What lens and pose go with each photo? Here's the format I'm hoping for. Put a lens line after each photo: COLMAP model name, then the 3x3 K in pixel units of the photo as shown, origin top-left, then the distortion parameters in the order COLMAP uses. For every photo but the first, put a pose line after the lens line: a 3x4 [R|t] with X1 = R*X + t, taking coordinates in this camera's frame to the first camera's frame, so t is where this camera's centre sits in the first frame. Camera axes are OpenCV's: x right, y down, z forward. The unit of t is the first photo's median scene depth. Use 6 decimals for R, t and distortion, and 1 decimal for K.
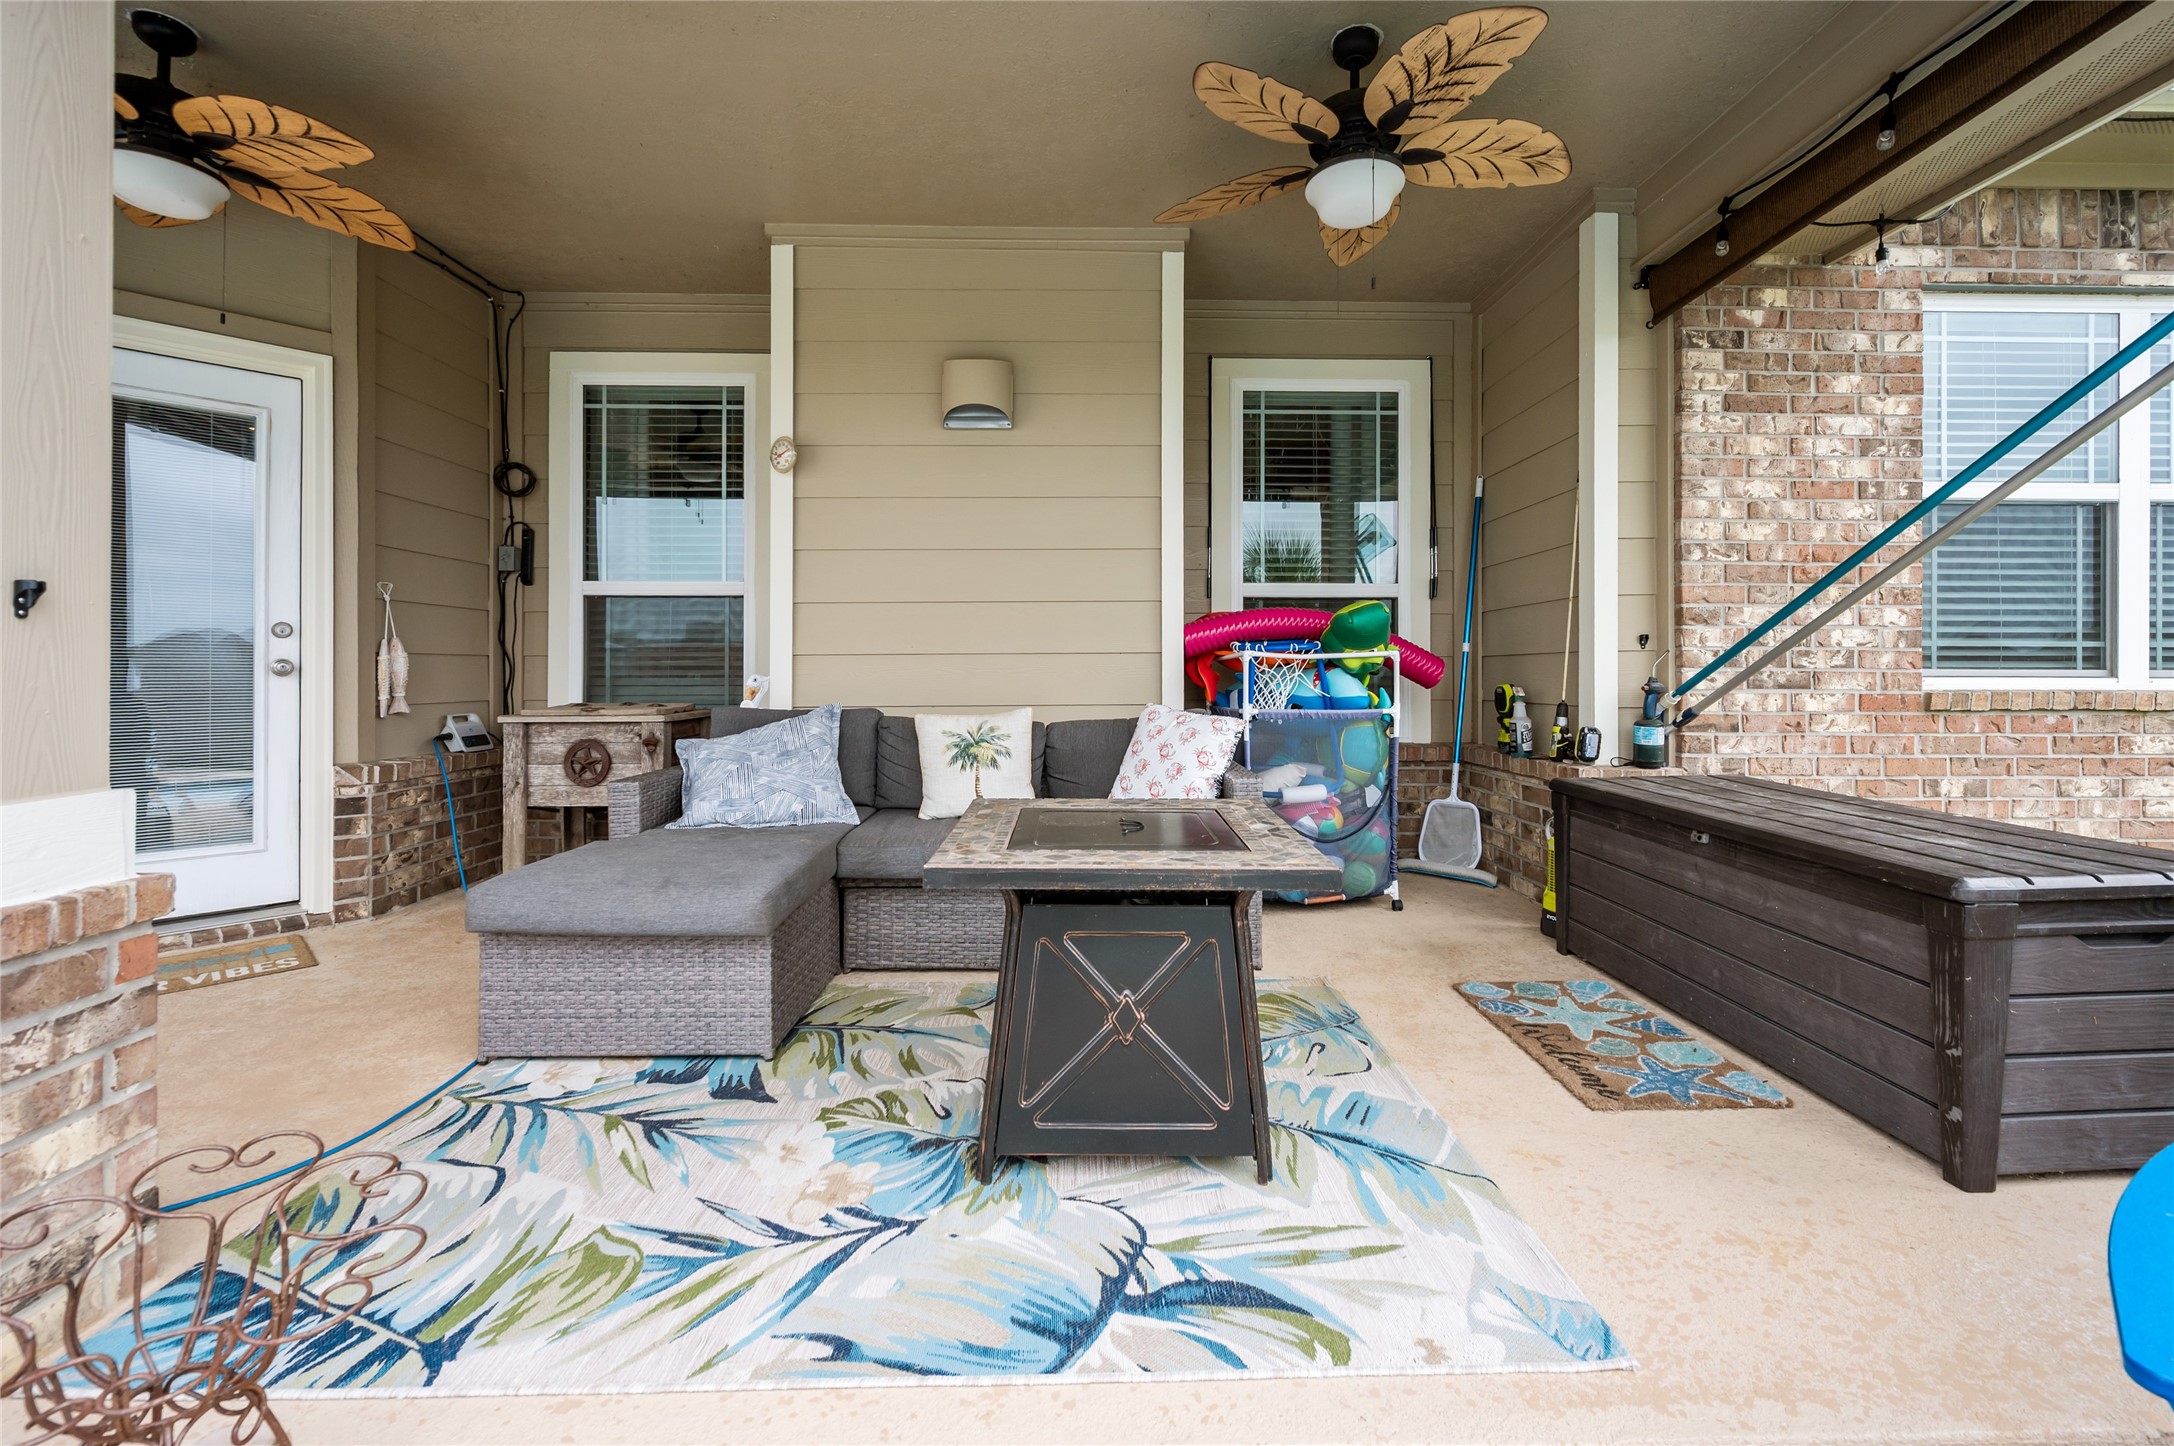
lens RADIAL K [[870.8, 0, 1104.6], [0, 870.8, 661.4], [0, 0, 1]] dist [-0.000068, -0.000093]
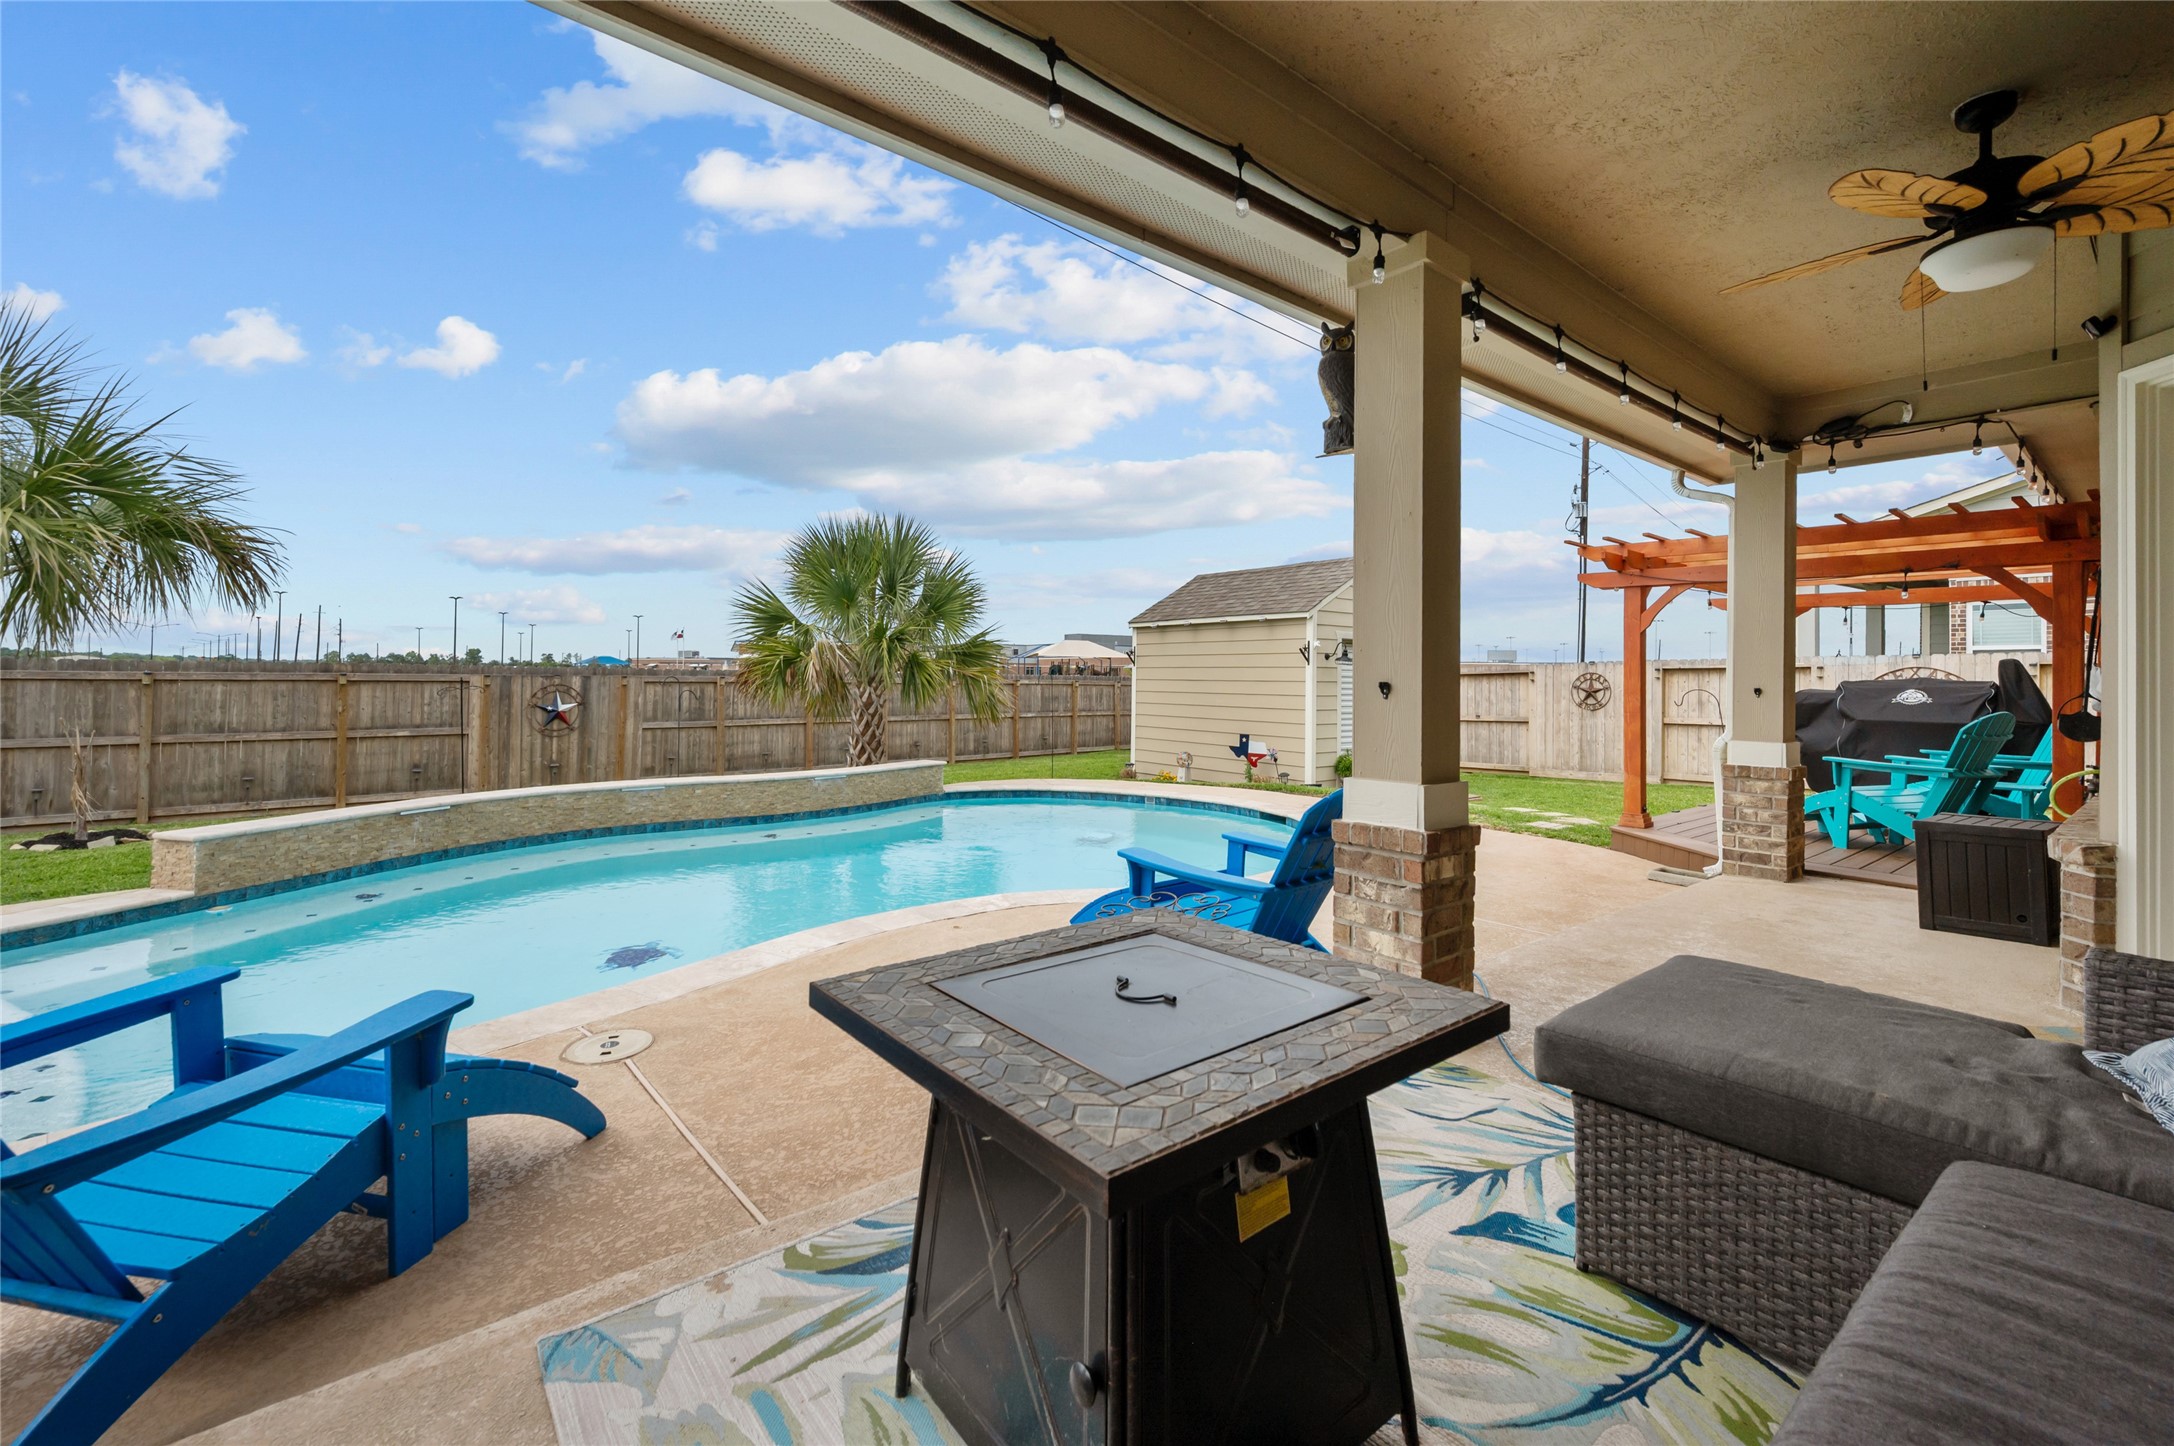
lens RADIAL K [[905.9, 0, 1077.9], [0, 905.9, 668.3], [0, 0, 1]] dist [-0.001395, -0.000191]
pose [[-0.801757, -0.016444, -0.597424, 0.511634], [-0.006929, 0.999810, -0.018221, -0.049792], [0.597610, -0.010470, -0.801719, 1.600920]]
